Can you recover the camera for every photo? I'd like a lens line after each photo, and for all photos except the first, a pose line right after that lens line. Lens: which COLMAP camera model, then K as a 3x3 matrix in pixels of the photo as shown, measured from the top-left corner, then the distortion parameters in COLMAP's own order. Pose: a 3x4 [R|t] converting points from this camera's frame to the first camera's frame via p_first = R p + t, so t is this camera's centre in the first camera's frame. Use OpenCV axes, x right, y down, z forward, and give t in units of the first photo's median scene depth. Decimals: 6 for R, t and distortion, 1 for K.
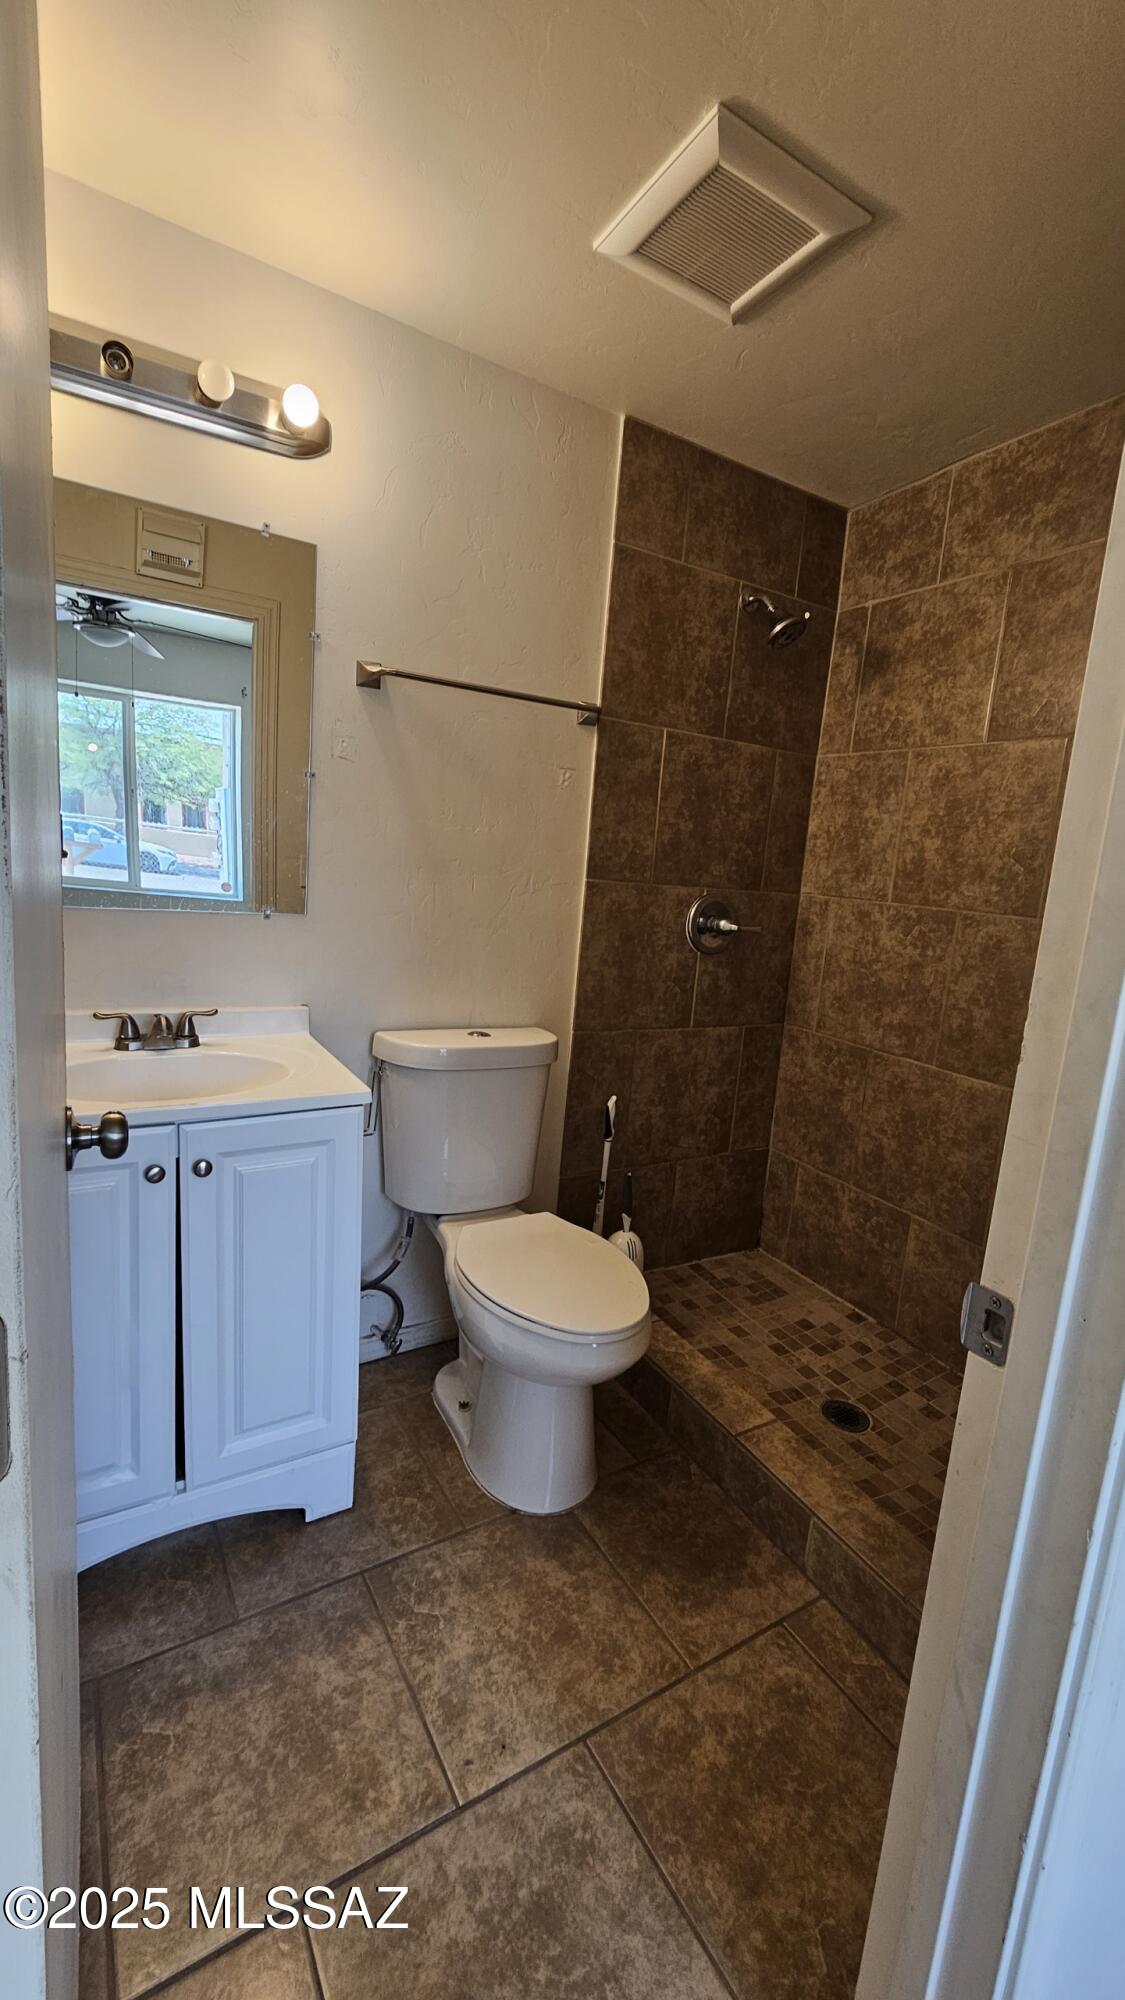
lens RADIAL K [[817.8, 0, 552.3], [0, 817.8, 1002.3], [0, 0, 1]] dist [-0.007213, 0.000141]
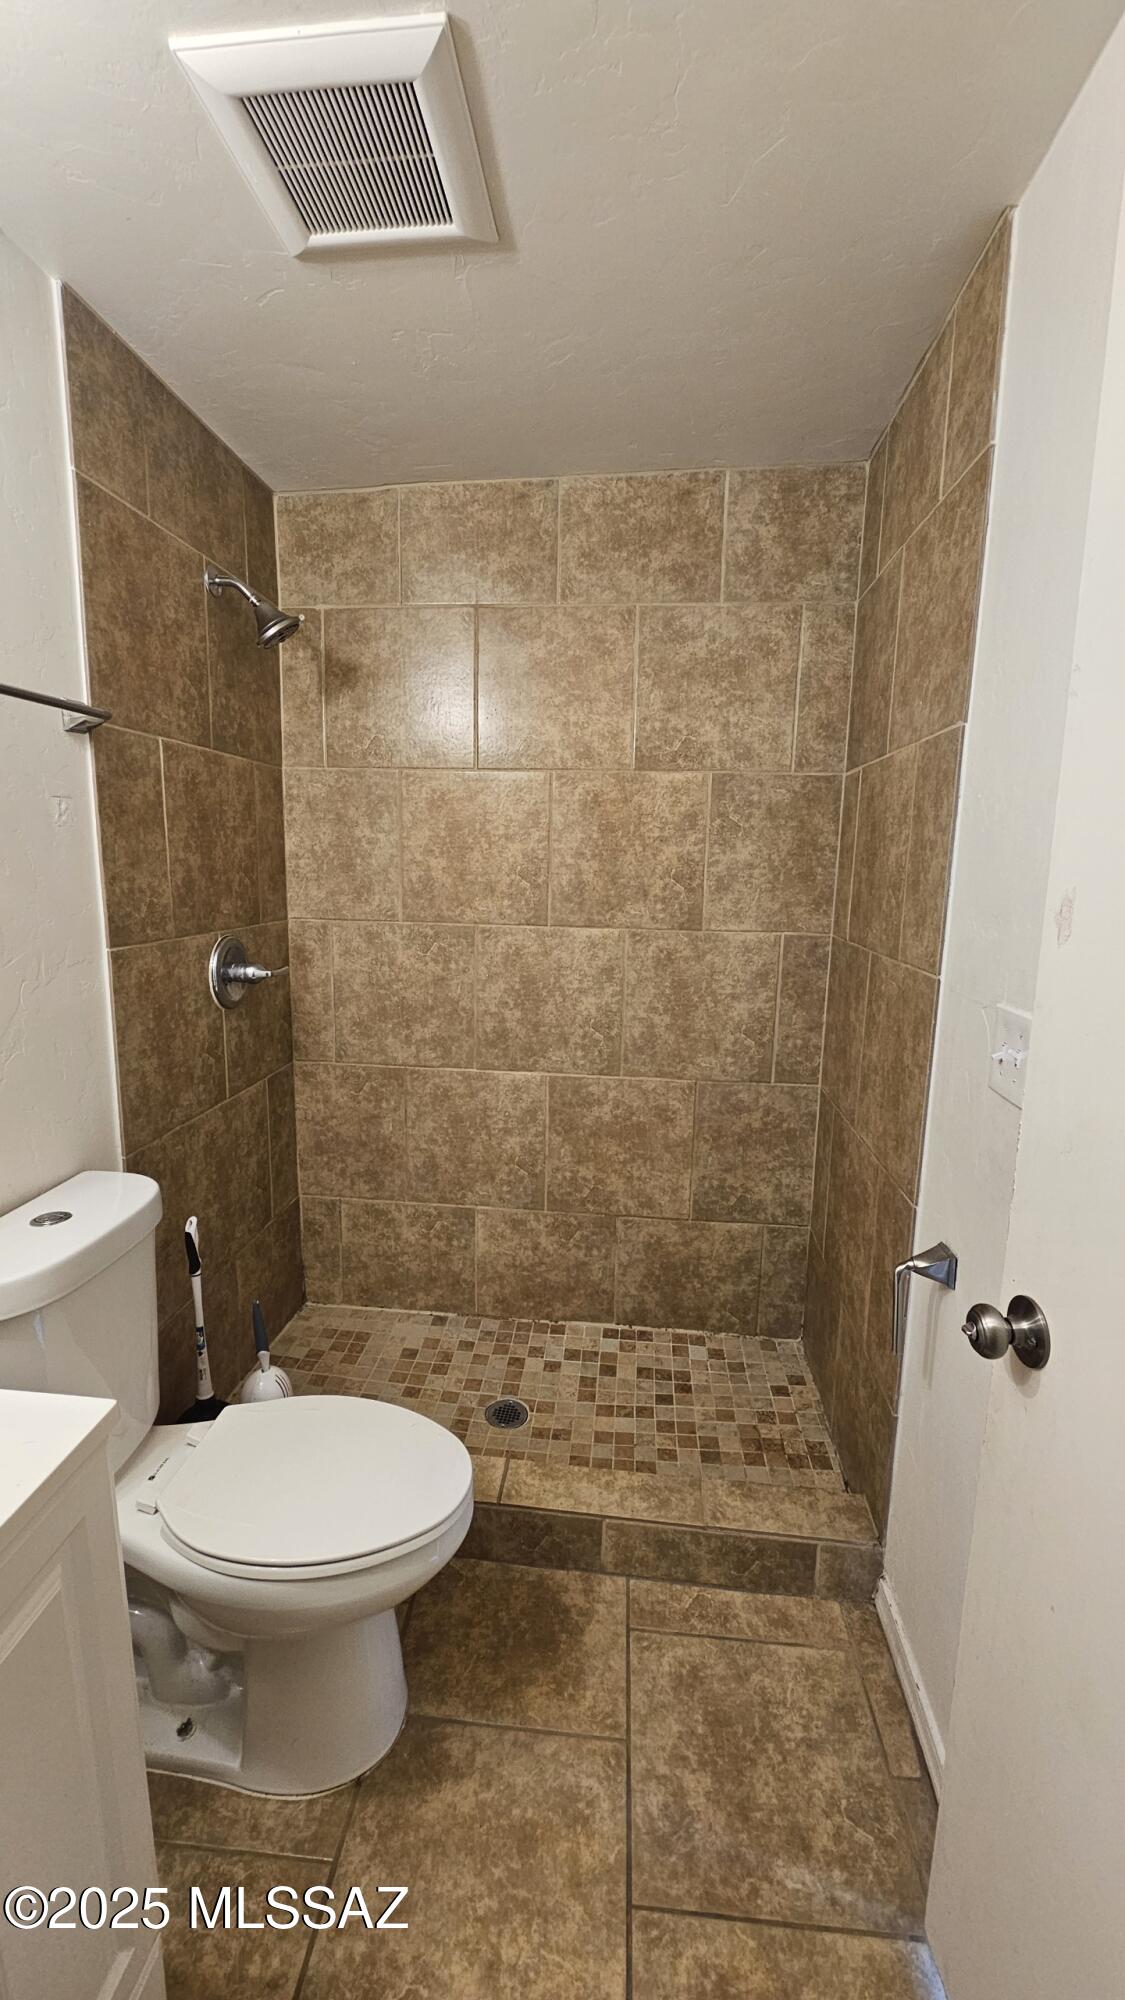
lens RADIAL K [[817.8, 0, 552.3], [0, 817.8, 1002.3], [0, 0, 1]] dist [-0.007213, 0.000141]
pose [[0.585268, -0.208110, 0.783679, -0.293708], [0.167886, 0.976660, 0.133976, -0.132697], [-0.793269, 0.053157, 0.606546, 0.256618]]
